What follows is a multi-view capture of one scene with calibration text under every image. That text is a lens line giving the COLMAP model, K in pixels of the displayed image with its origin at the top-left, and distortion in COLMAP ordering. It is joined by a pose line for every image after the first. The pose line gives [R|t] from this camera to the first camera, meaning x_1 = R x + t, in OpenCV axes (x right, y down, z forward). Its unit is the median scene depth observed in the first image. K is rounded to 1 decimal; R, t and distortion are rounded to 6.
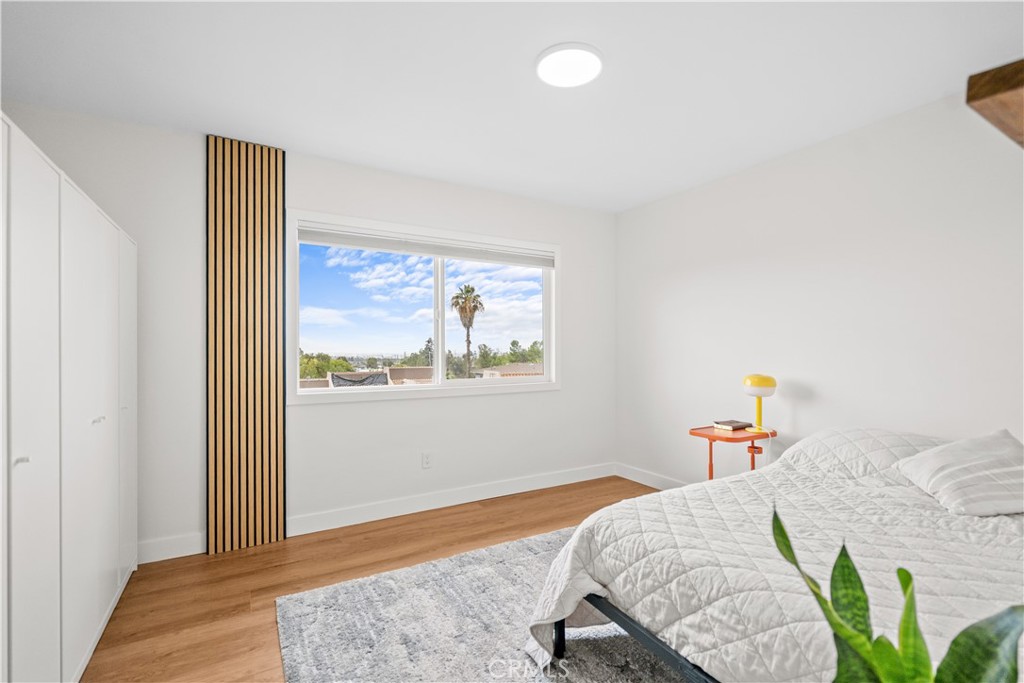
lens RADIAL K [[460.3, 0, 512.4], [0, 460.3, 354.0], [0, 0, 1]] dist [0.000130, 0.000019]
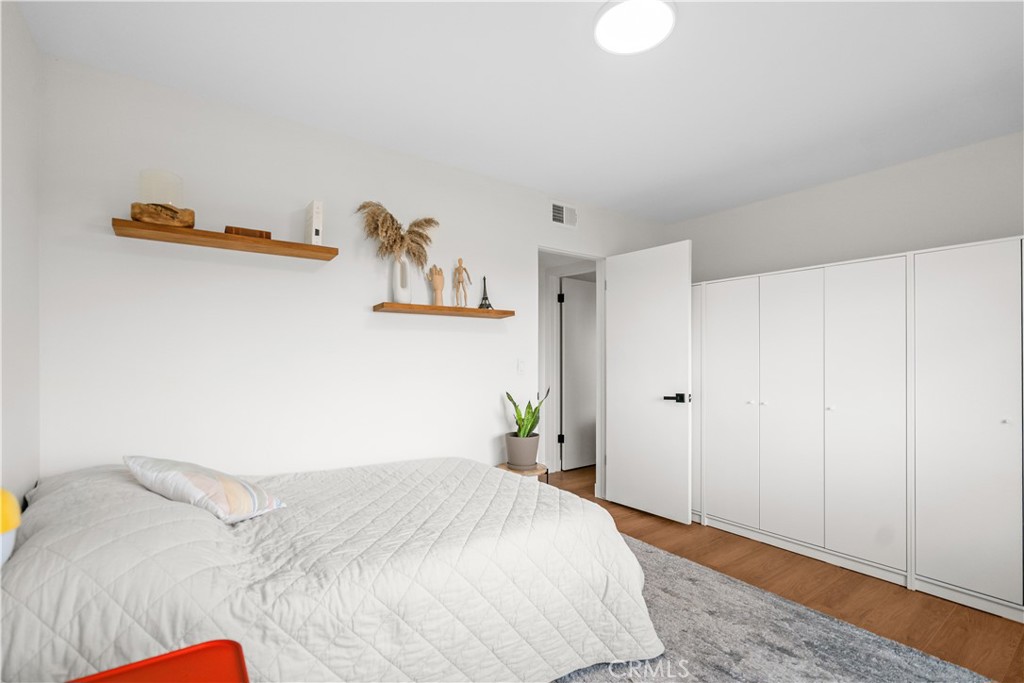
lens RADIAL K [[460.3, 0, 512.4], [0, 460.3, 354.0], [0, 0, 1]] dist [0.000130, 0.000019]
pose [[-0.996315, -0.000870, -0.085766, 0.477702], [-0.000776, 0.999999, -0.001128, -0.029216], [0.085766, -0.001058, -0.996315, 2.075189]]
